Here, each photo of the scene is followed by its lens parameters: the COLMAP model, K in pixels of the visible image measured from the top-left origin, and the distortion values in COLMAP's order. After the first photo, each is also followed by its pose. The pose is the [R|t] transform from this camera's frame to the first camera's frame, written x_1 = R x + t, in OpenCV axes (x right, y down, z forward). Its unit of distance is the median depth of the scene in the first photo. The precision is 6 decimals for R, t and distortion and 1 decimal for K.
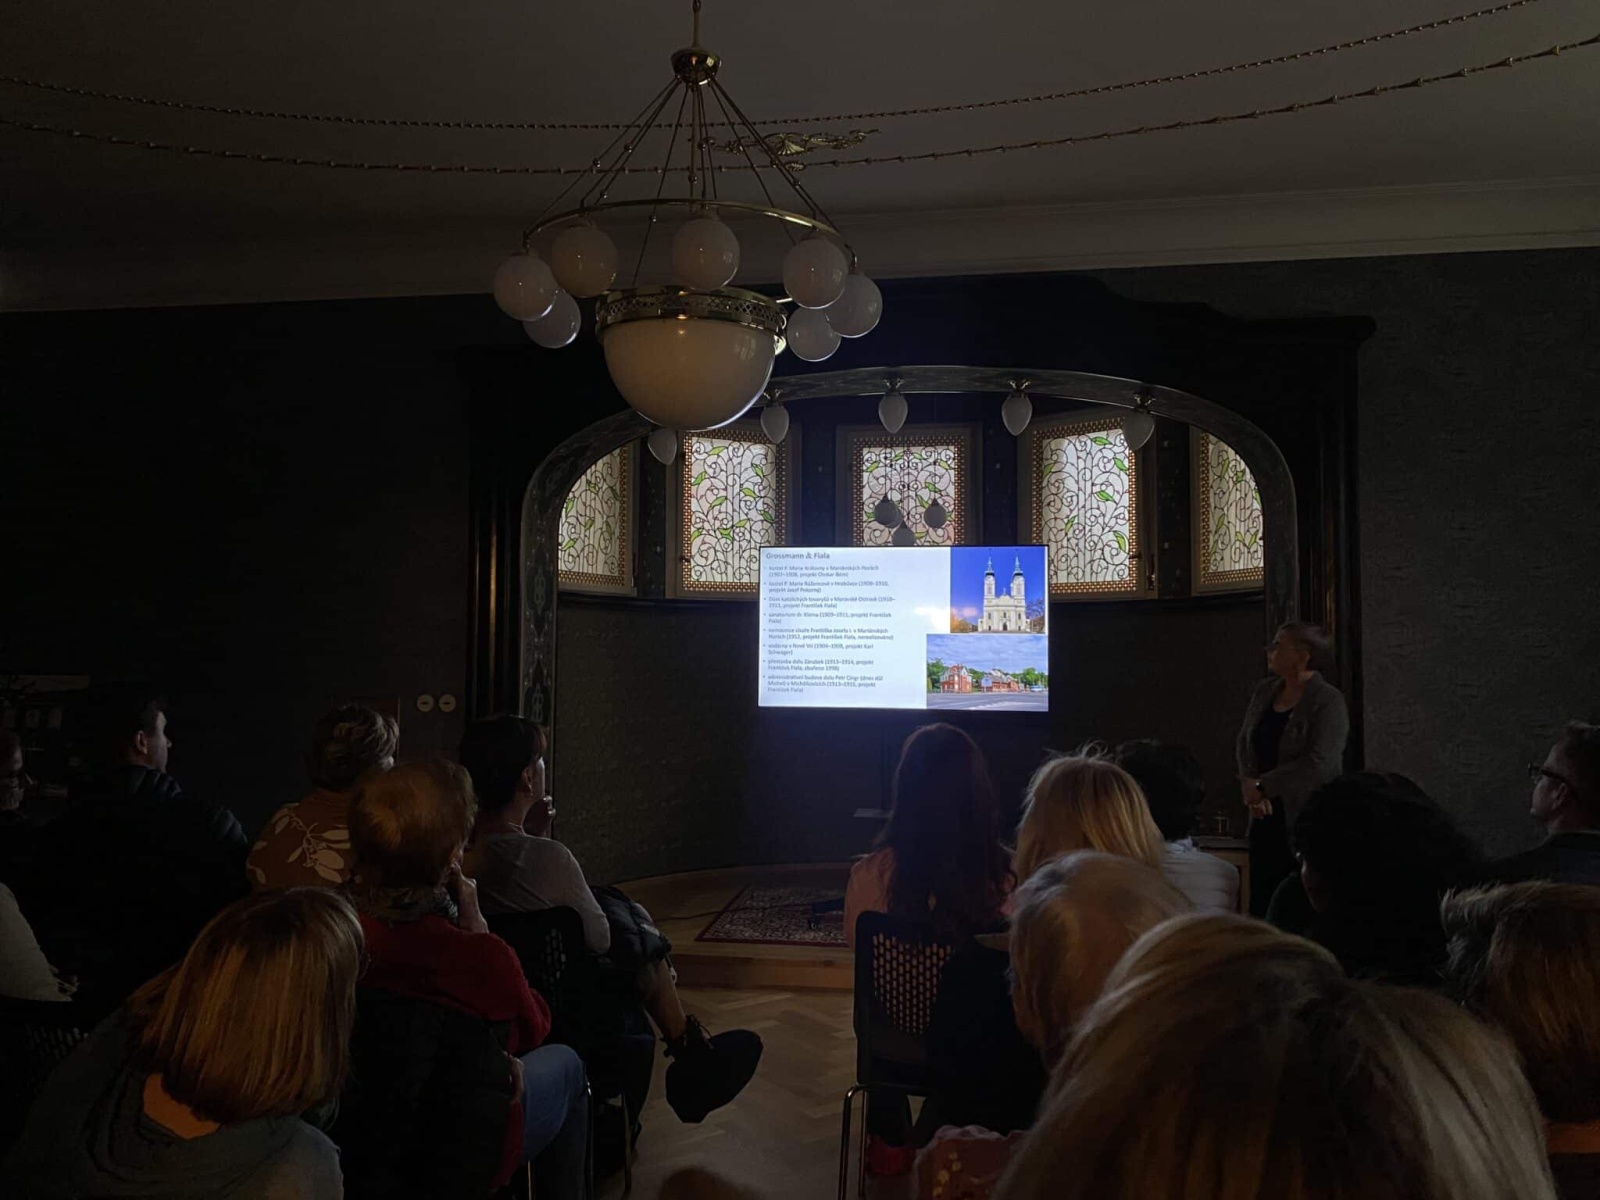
lens RADIAL K [[1184.2, 0, 781.5], [0, 1184.2, 593.3], [0, 0, 1]] dist [0.020374, -0.000539]
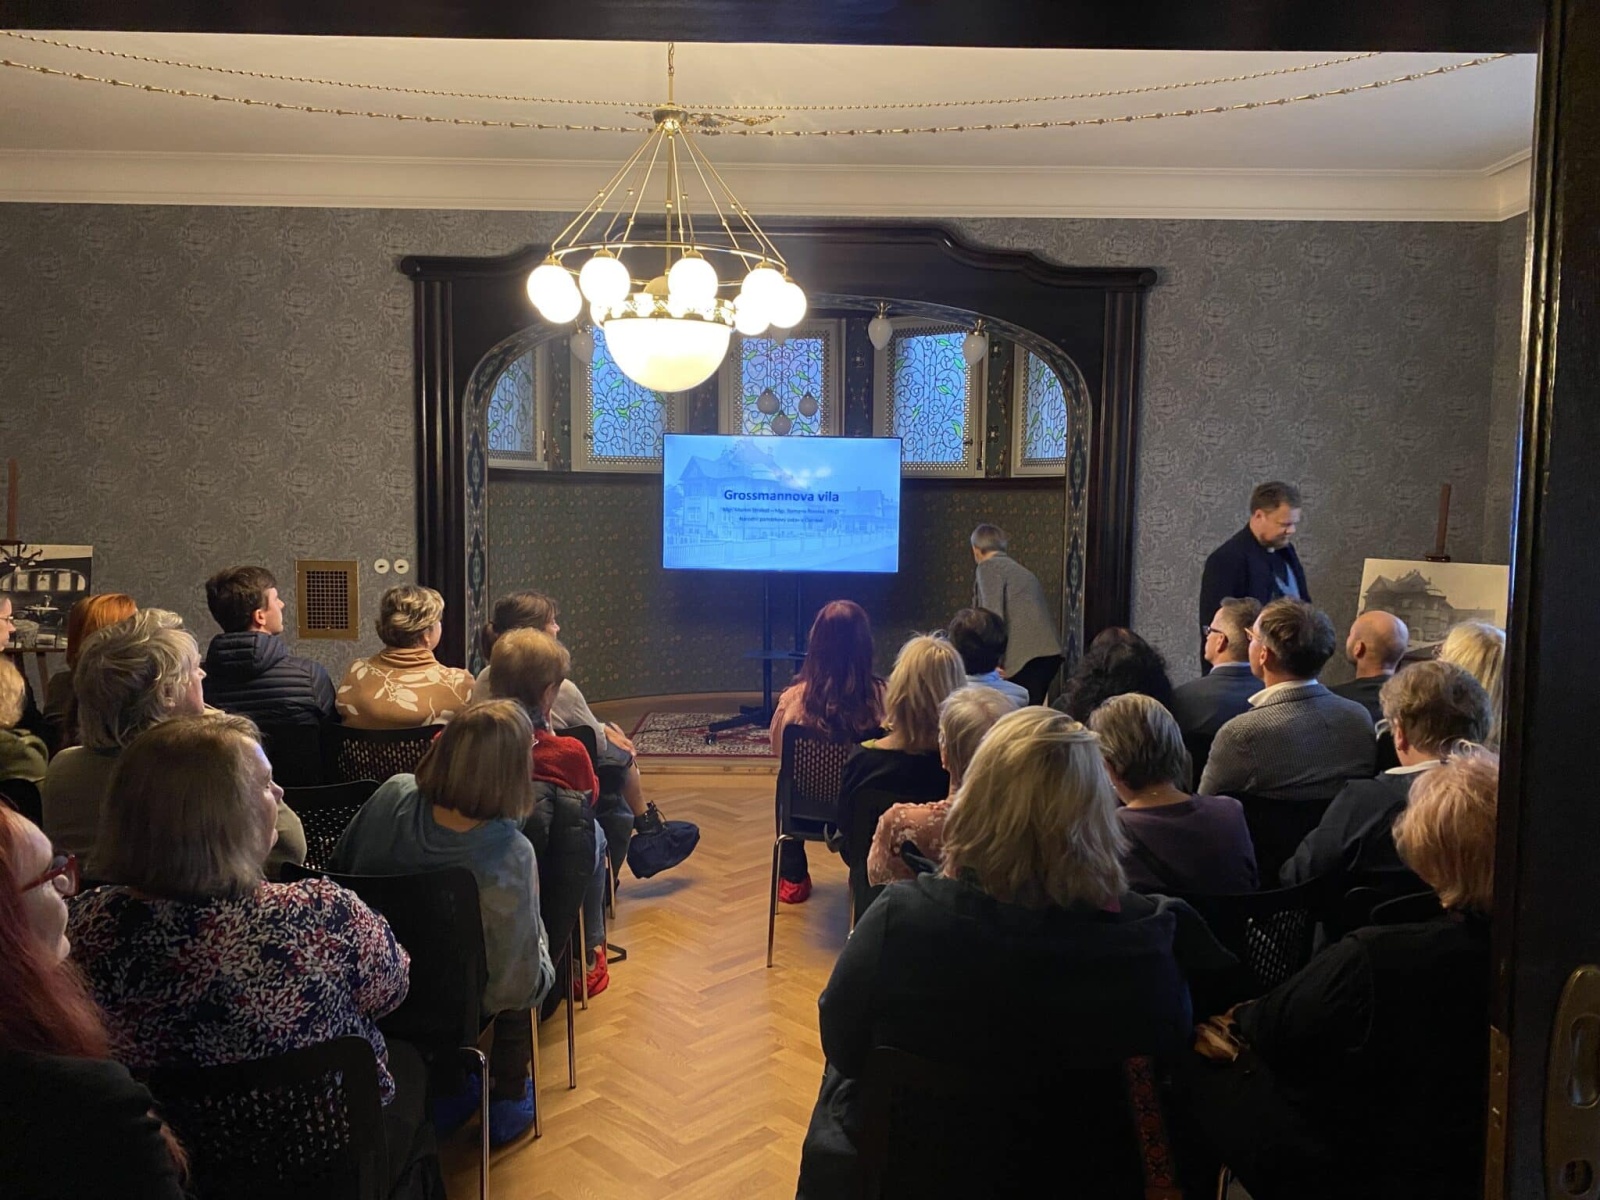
lens RADIAL K [[1196.9, 0, 803.2], [0, 1196.9, 598.1], [0, 0, 1]] dist [0.058629, -0.181749]
pose [[0.987317, -0.006685, 0.158620, -0.065053], [-0.016335, 0.989533, 0.143376, -0.045877], [-0.157918, -0.144149, 0.976874, -0.197422]]
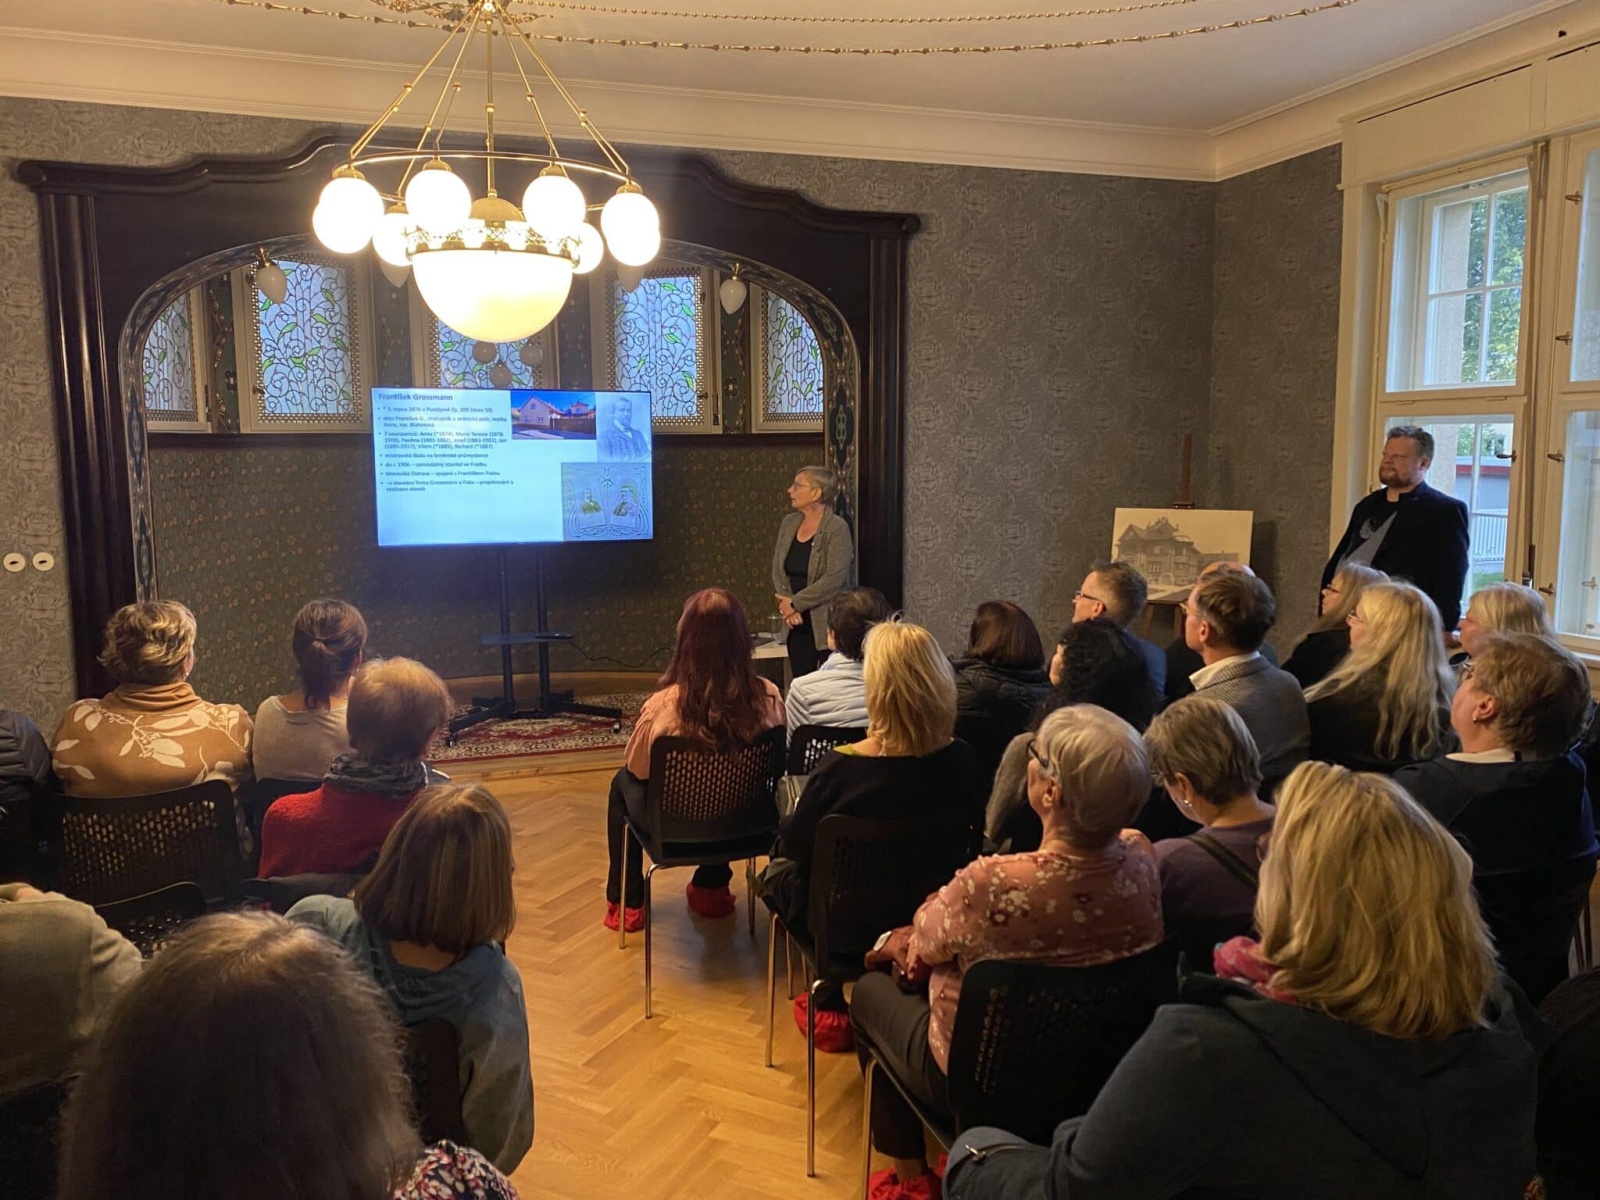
lens RADIAL K [[1202.3, 0, 791.9], [0, 1202.3, 598.2], [0, 0, 1]] dist [0.002505, -0.002840]
pose [[0.888794, -0.069297, 0.453037, -0.160117], [-0.015848, 0.983265, 0.181492, -0.049834], [-0.458033, -0.168488, 0.872822, -0.077532]]
